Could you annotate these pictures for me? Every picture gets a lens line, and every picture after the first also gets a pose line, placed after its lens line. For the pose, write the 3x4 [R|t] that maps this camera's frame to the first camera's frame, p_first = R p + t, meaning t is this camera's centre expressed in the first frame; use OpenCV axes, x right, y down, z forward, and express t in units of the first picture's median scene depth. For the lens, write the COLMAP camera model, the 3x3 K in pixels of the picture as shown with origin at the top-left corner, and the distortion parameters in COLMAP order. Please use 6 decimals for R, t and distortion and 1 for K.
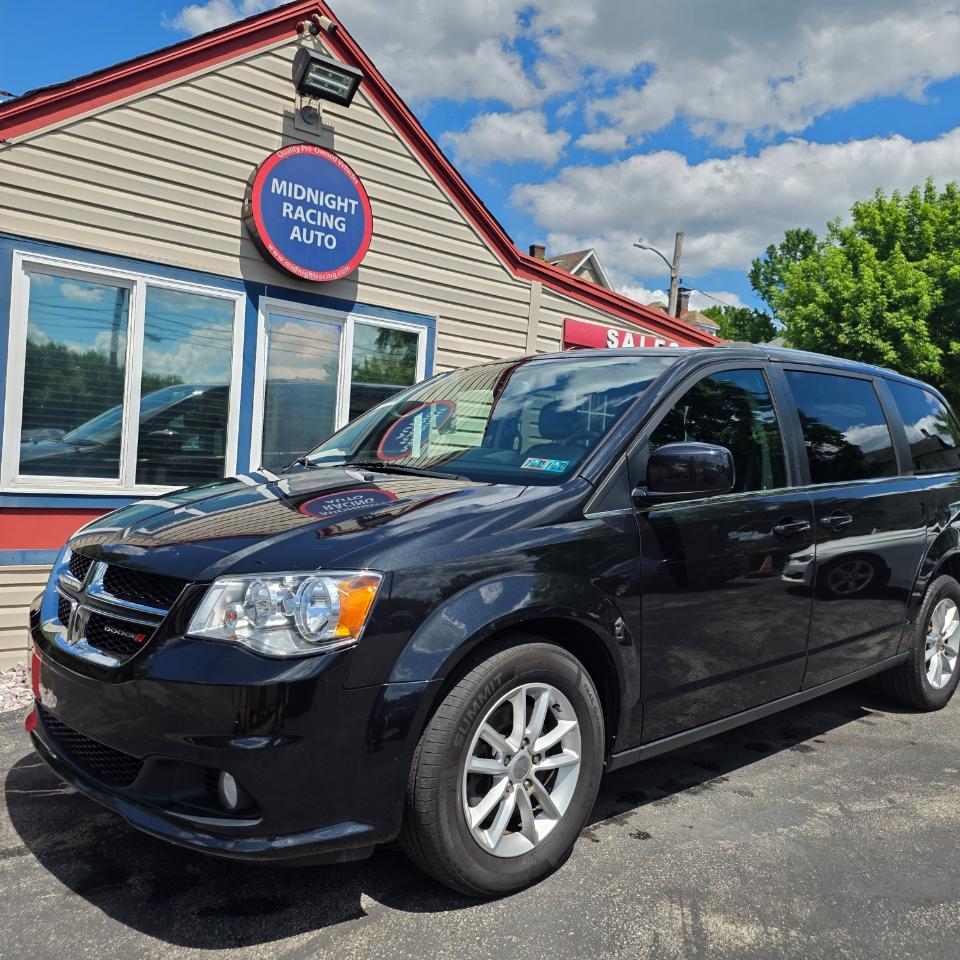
lens RADIAL K [[852.4, 0, 485.5], [0, 852.4, 479.2], [0, 0, 1]] dist [0.062011, -0.069018]
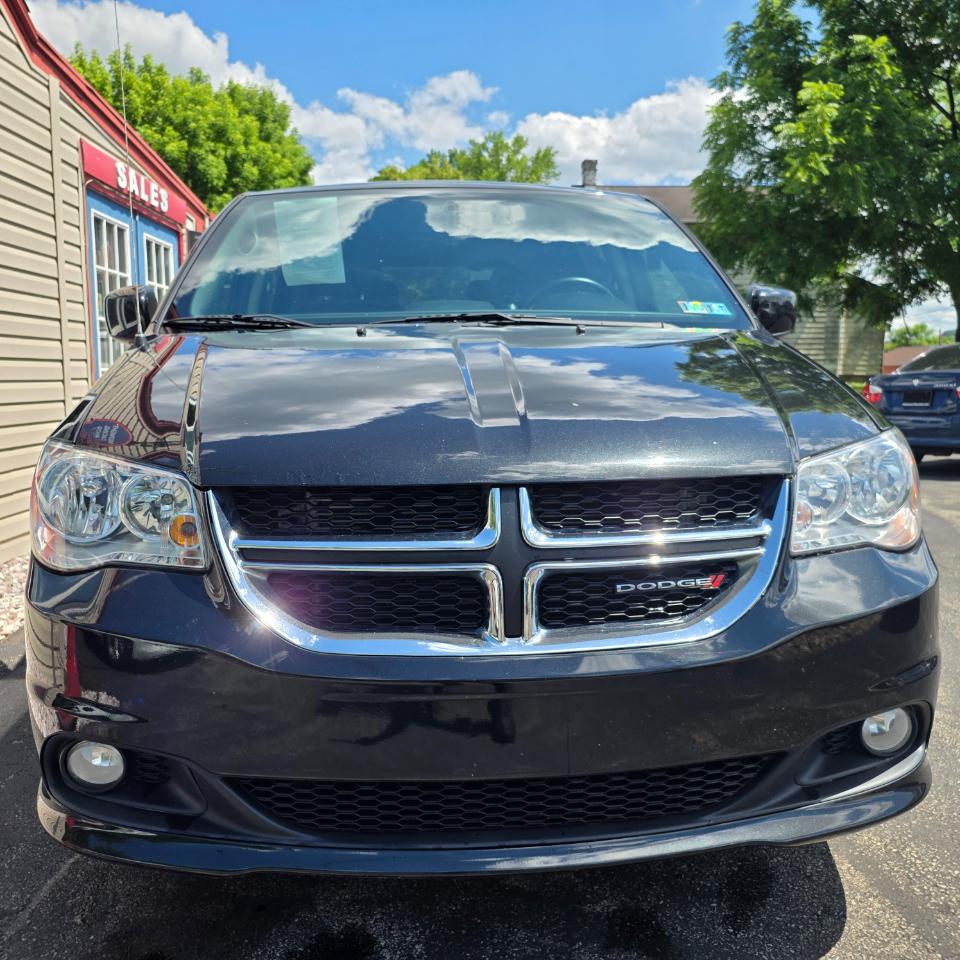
lens RADIAL K [[852.4, 0, 486.7], [0, 852.4, 462.5], [0, 0, 1]] dist [0.062011, -0.069018]
pose [[0.617041, -0.139675, 0.774436, -0.392828], [0.045973, 0.988840, 0.141714, -0.003792], [-0.785587, -0.051840, 0.616576, 0.332510]]
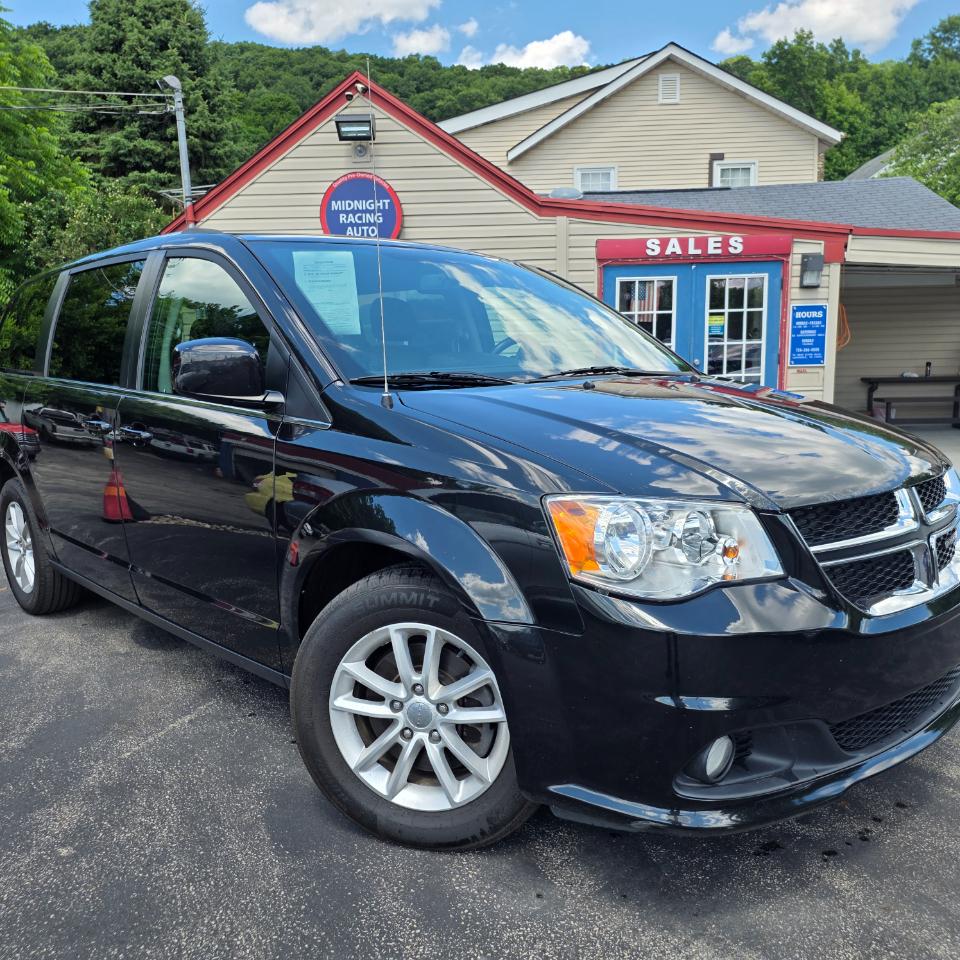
lens RADIAL K [[852.4, 0, 489.1], [0, 852.4, 497.8], [0, 0, 1]] dist [0.062011, -0.069018]
pose [[0.761982, 0.026616, -0.647051, 1.026638], [0.058249, 0.992288, 0.109412, 0.051306], [0.644973, -0.121060, 0.754556, -0.117384]]
